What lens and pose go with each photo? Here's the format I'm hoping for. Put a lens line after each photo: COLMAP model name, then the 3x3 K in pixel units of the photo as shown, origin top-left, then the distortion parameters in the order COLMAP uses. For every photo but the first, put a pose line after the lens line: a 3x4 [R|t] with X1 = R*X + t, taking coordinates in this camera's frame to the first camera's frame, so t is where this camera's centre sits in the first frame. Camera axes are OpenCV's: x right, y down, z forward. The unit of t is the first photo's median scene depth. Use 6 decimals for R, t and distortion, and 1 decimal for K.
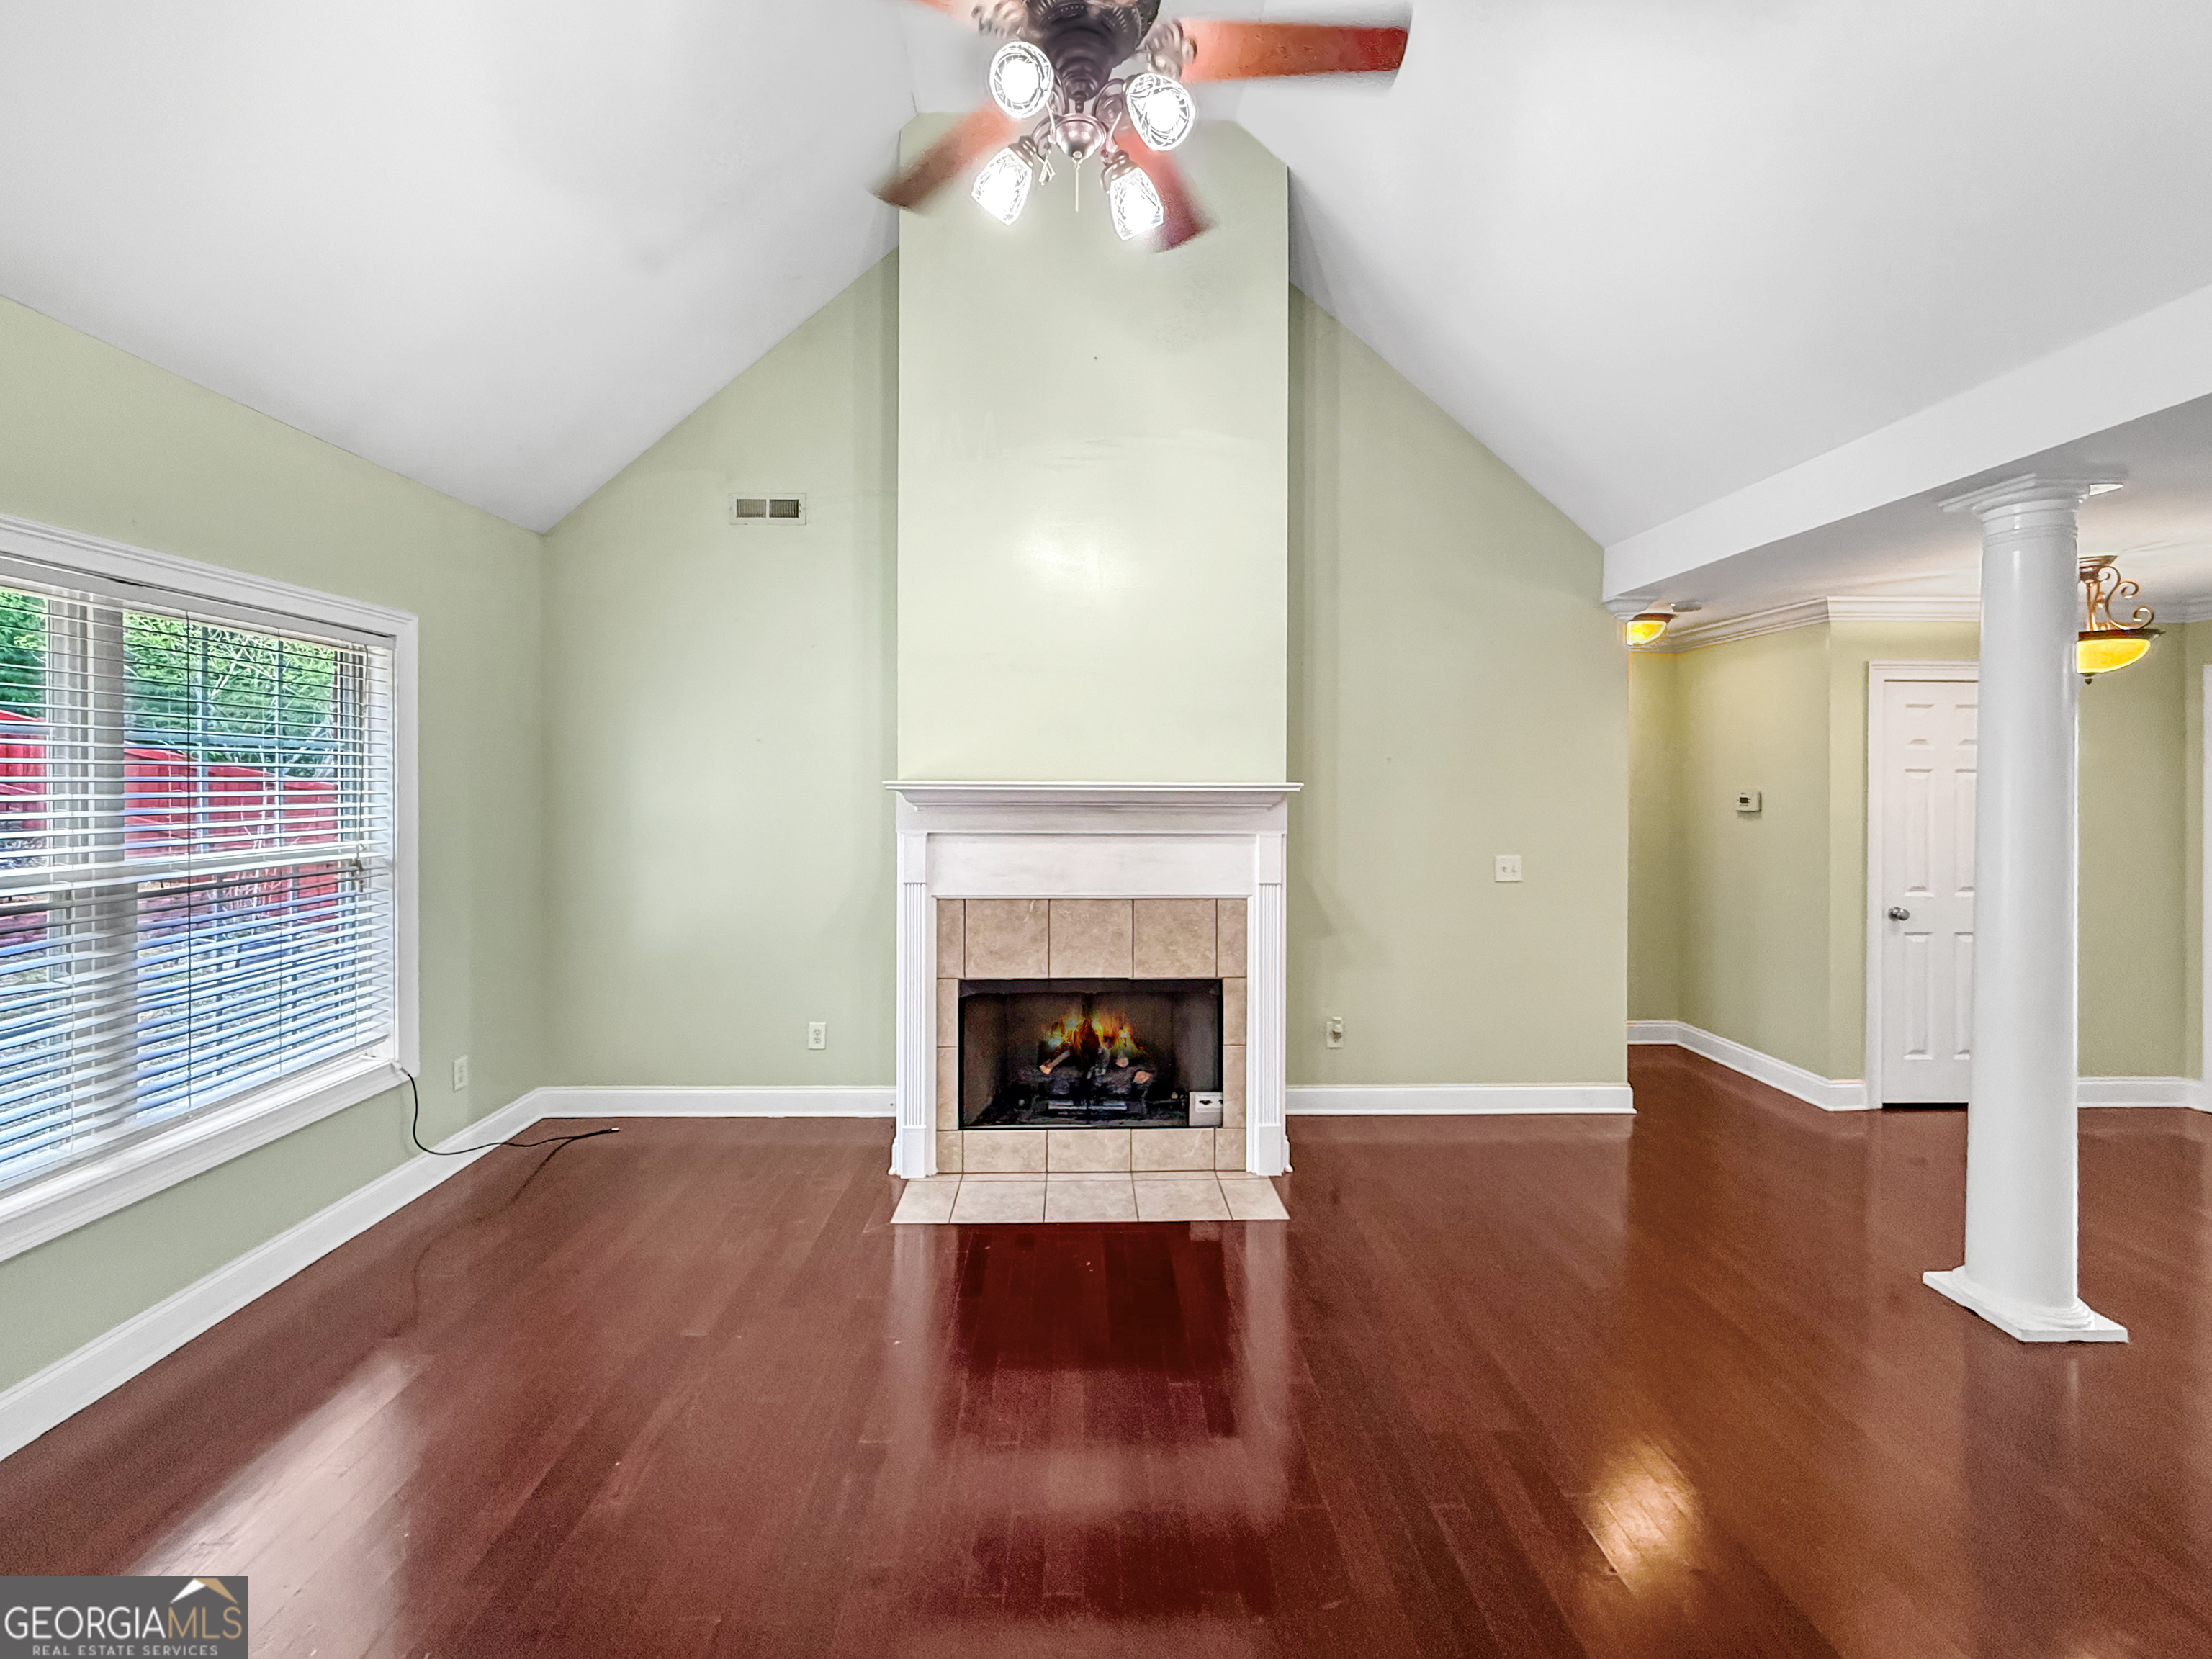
lens RADIAL K [[901.8, 0, 1106.0], [0, 901.8, 829.5], [0, 0, 1]] dist [0.000270, -0.000206]
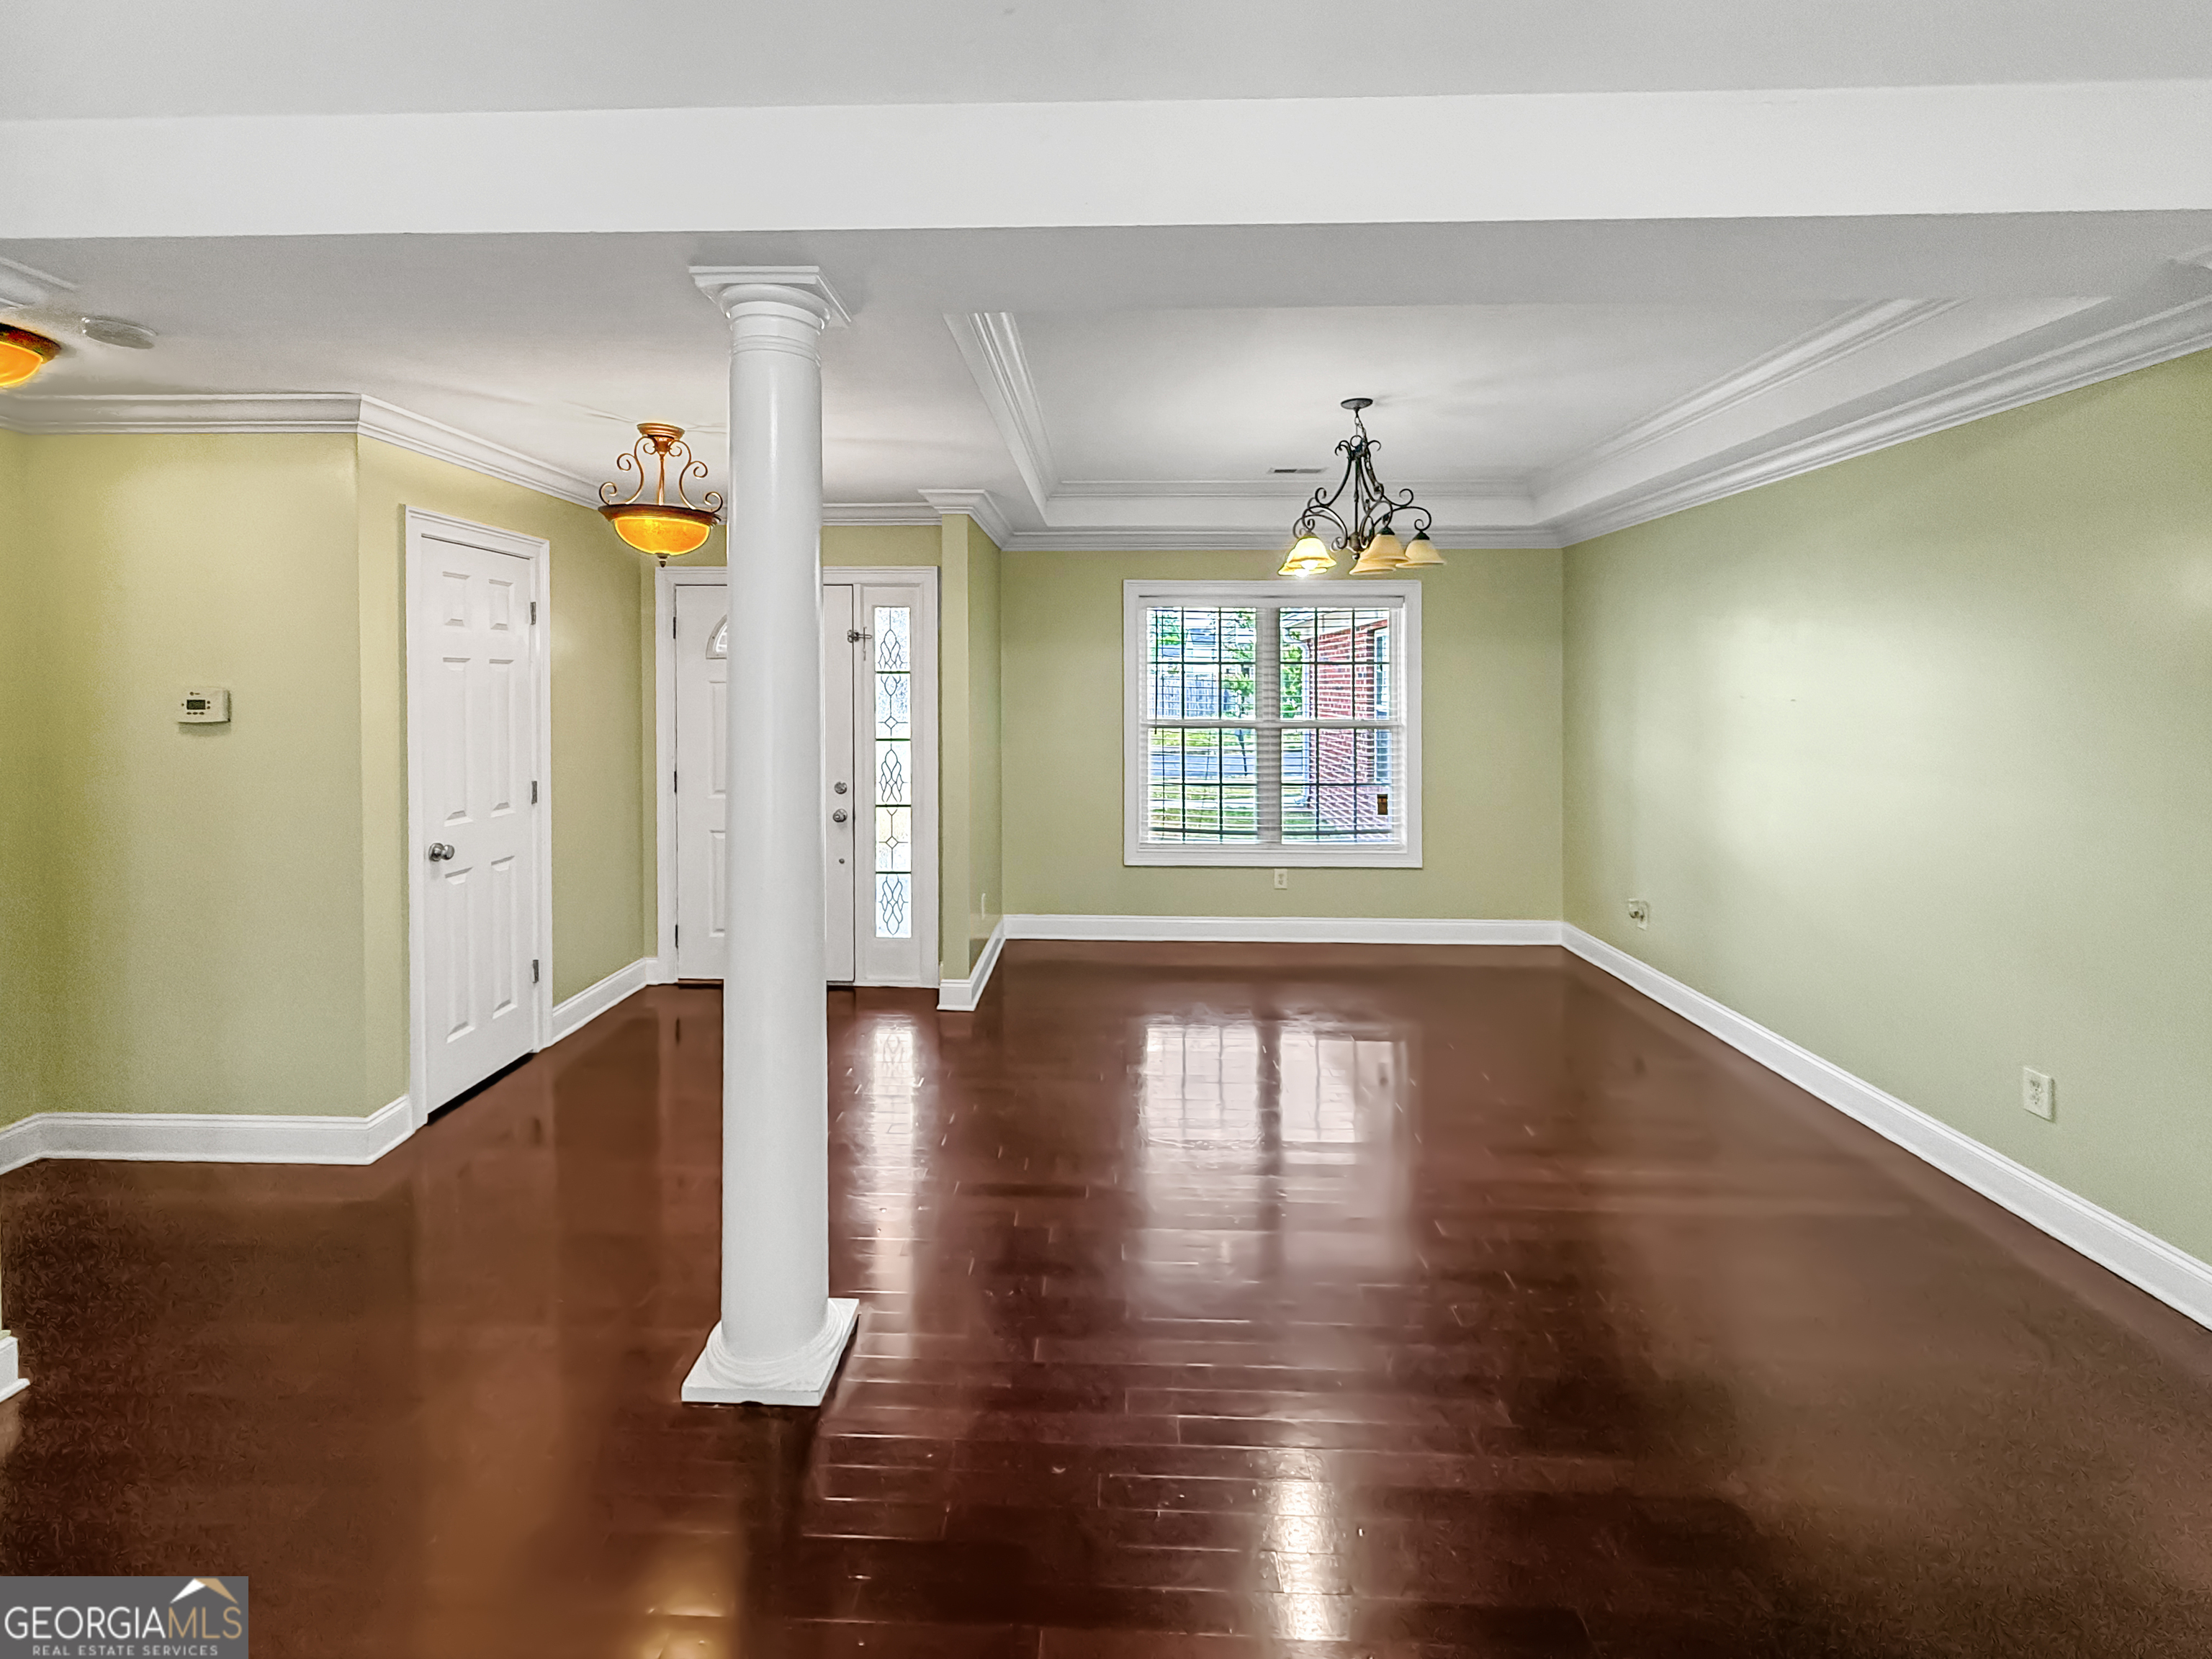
lens RADIAL K [[934.0, 0, 1098.1], [0, 934.0, 673.6], [0, 0, 1]] dist [-0.001367, -0.000363]
pose [[0.061614, 0.009063, 0.998059, 0.141658], [0.052507, 0.998545, -0.012309, -0.015138], [-0.996718, 0.053164, 0.061048, 0.401177]]
